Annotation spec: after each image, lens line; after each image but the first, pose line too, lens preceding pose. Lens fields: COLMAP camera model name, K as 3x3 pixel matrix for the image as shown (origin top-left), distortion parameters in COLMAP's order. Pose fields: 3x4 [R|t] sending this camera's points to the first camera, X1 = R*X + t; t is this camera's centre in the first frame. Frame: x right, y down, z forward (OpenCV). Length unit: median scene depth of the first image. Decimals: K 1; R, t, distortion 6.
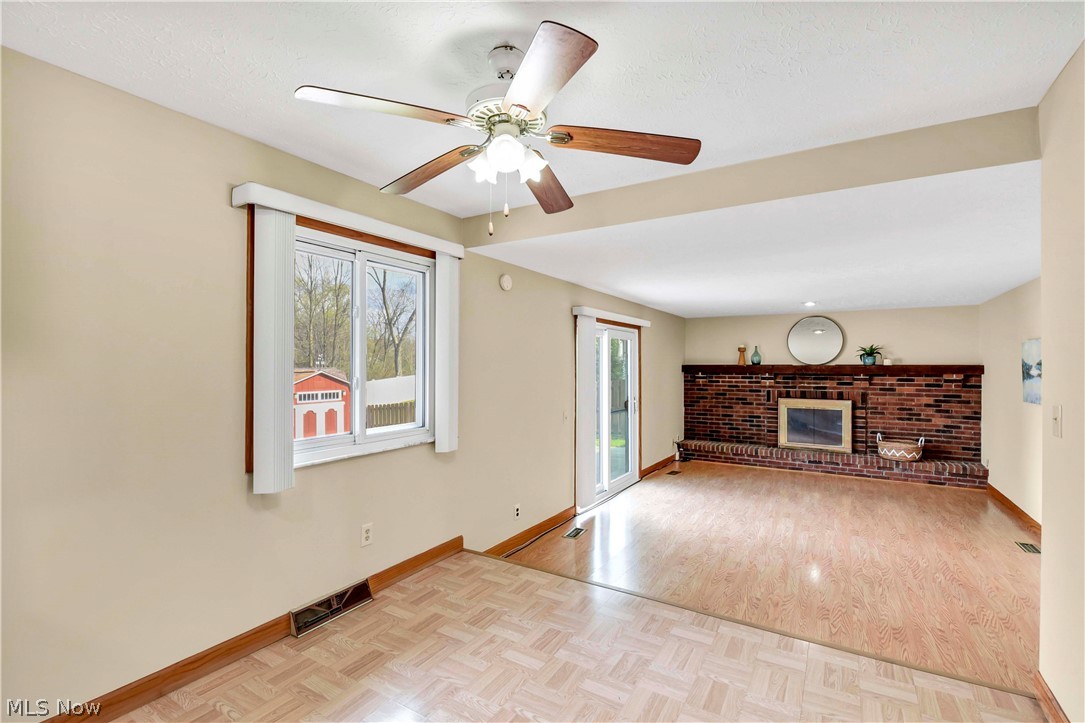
lens RADIAL K [[486.4, 0, 539.3], [0, 486.4, 363.0], [0, 0, 1]] dist [-0.002837, -0.007826]
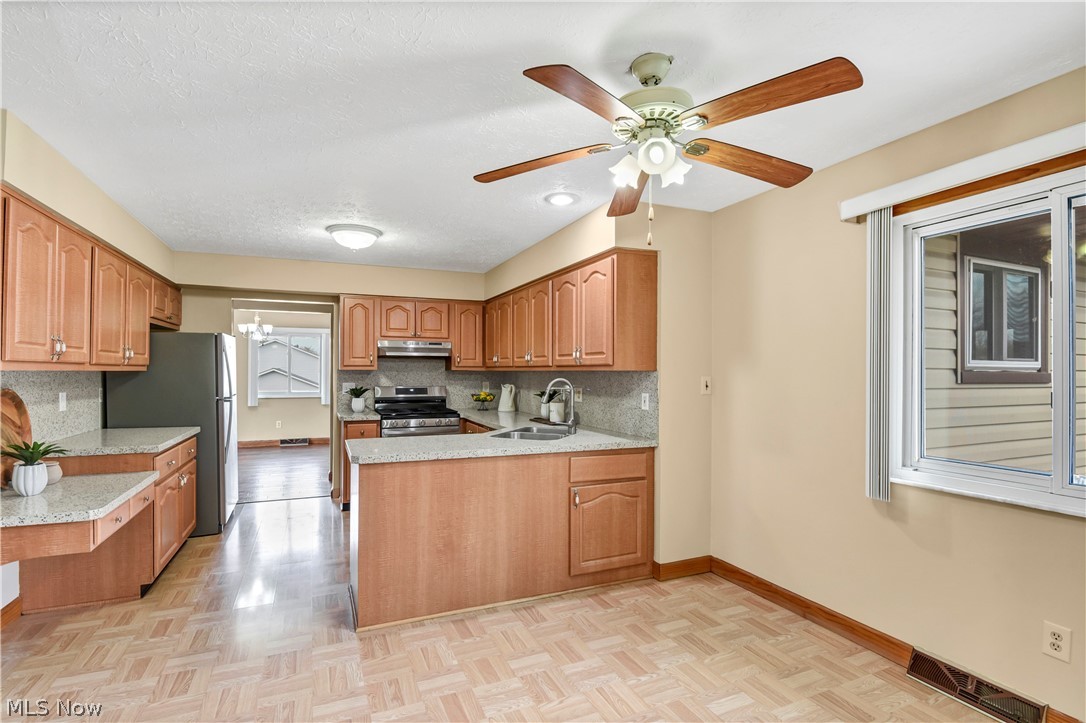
lens RADIAL K [[516.8, 0, 548.6], [0, 516.8, 367.0], [0, 0, 1]] dist [0.001993, -0.008641]
pose [[-0.553103, -0.012515, -0.833019, 0.251575], [-0.000678, 0.999894, -0.014572, 0.005232], [0.833113, -0.007495, -0.553052, 0.372895]]
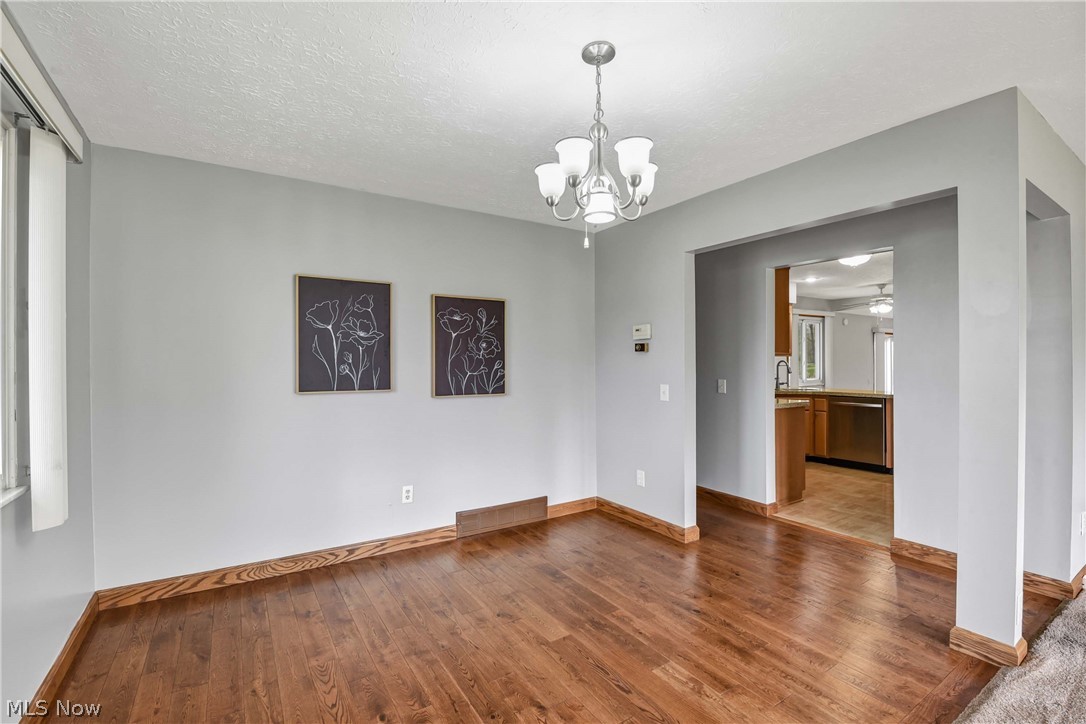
lens RADIAL K [[486.8, 0, 528.4], [0, 486.8, 362.1], [0, 0, 1]] dist [-0.002837, -0.007826]
pose [[0.899853, -0.006603, -0.436144, -0.263962], [0.009633, 0.999942, 0.004736, 0.002045], [0.436087, -0.008462, 0.899865, -1.110430]]
